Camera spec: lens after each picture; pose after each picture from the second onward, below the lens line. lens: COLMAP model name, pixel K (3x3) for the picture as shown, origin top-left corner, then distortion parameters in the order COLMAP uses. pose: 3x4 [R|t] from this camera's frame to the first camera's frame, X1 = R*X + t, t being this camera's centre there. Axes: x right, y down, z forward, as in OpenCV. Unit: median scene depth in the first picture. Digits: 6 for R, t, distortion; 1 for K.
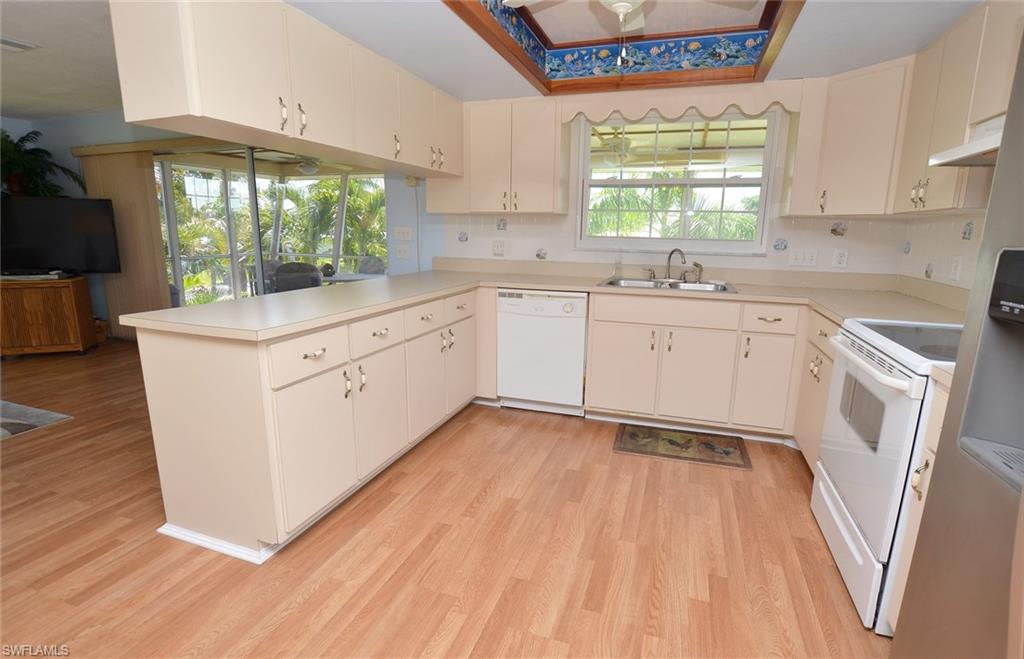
lens RADIAL K [[505.1, 0, 510.7], [0, 505.1, 327.3], [0, 0, 1]] dist [-0.003469, -0.000149]
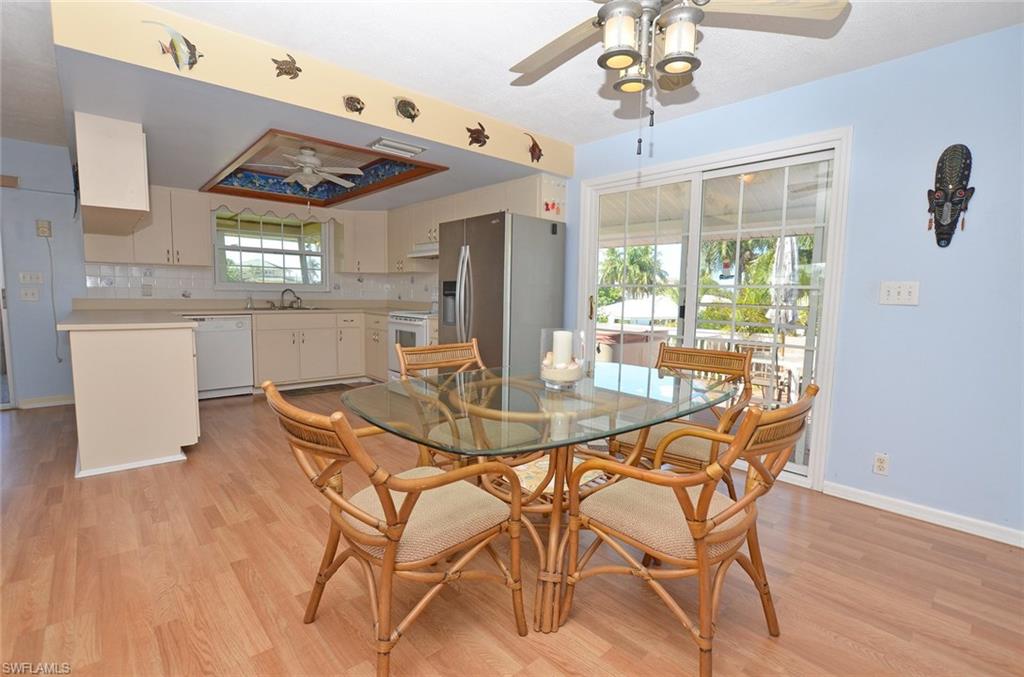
lens RADIAL K [[484.8, 0, 510.5], [0, 484.8, 338.2], [0, 0, 1]] dist [0.000588, 0.000216]
pose [[0.495403, -0.087011, 0.864294, -0.758412], [0.161643, 0.986827, 0.006695, 0.127747], [-0.853491, 0.136390, 0.502942, -0.488035]]
